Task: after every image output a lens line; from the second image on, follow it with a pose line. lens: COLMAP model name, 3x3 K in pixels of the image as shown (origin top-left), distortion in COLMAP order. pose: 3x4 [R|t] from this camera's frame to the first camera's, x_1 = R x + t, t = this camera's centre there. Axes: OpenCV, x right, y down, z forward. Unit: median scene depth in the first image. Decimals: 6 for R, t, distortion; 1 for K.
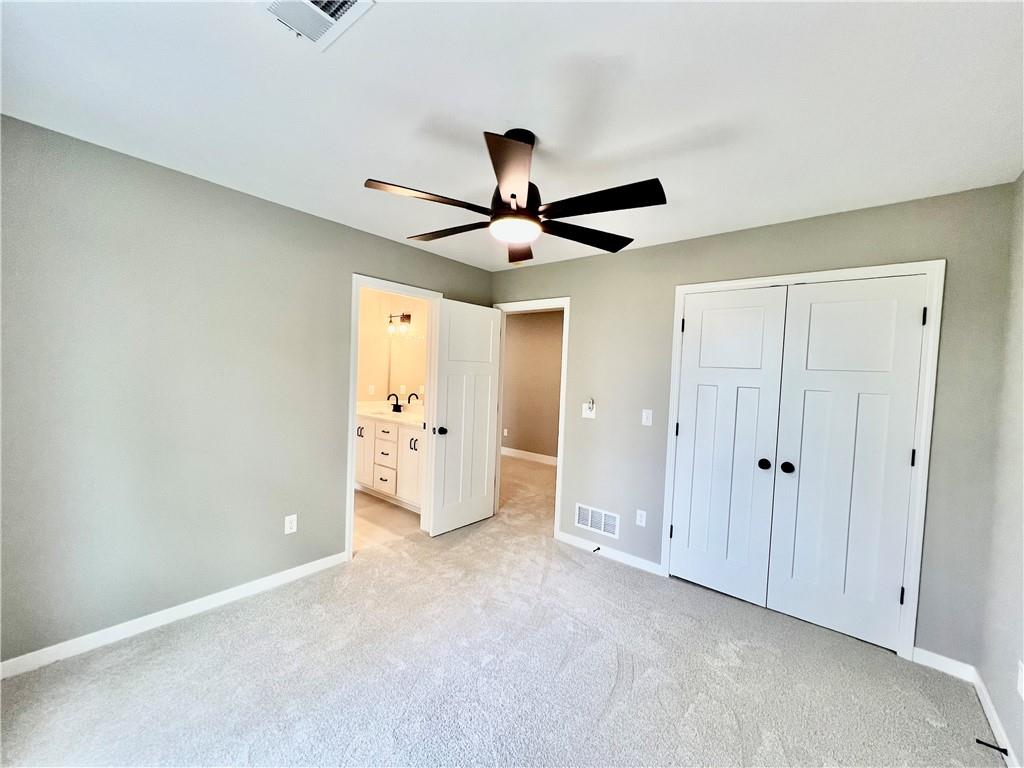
lens RADIAL K [[412.5, 0, 510.2], [0, 412.5, 387.7], [0, 0, 1]] dist [-0.000124, -0.000123]
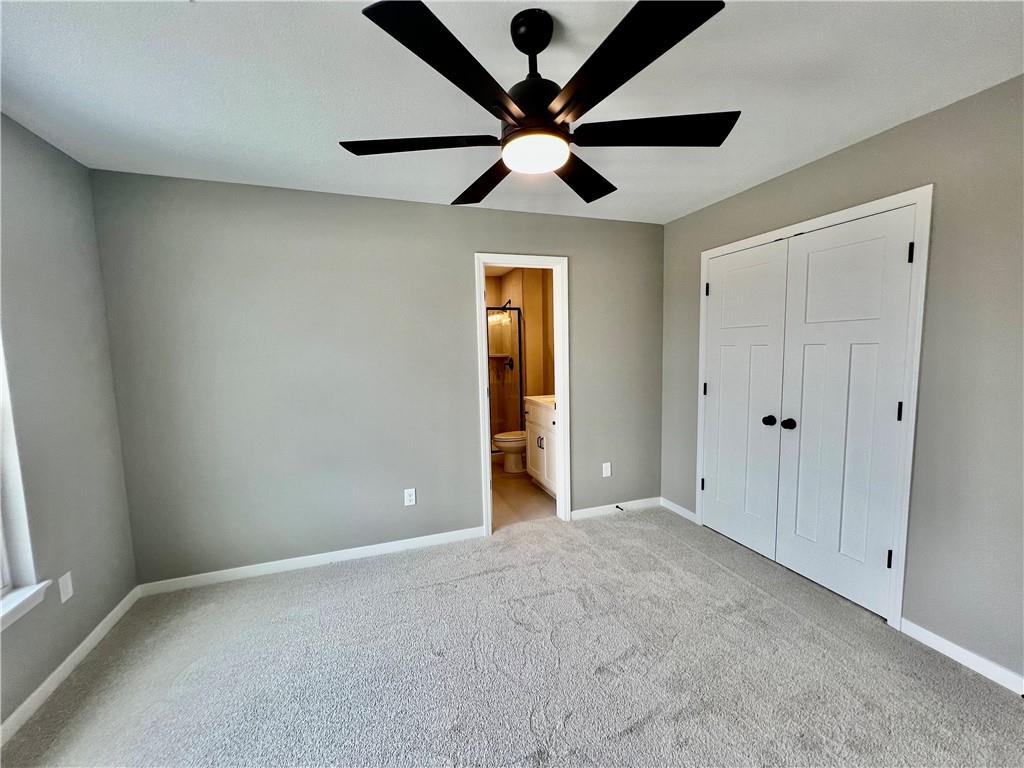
lens RADIAL K [[412.5, 0, 515.5], [0, 412.5, 382.6], [0, 0, 1]] dist [-0.000124, -0.000123]
pose [[0.854252, -0.015074, -0.519640, 0.625843], [0.034590, 0.999013, 0.027883, 0.044979], [0.518707, -0.041793, 0.853930, -0.180151]]
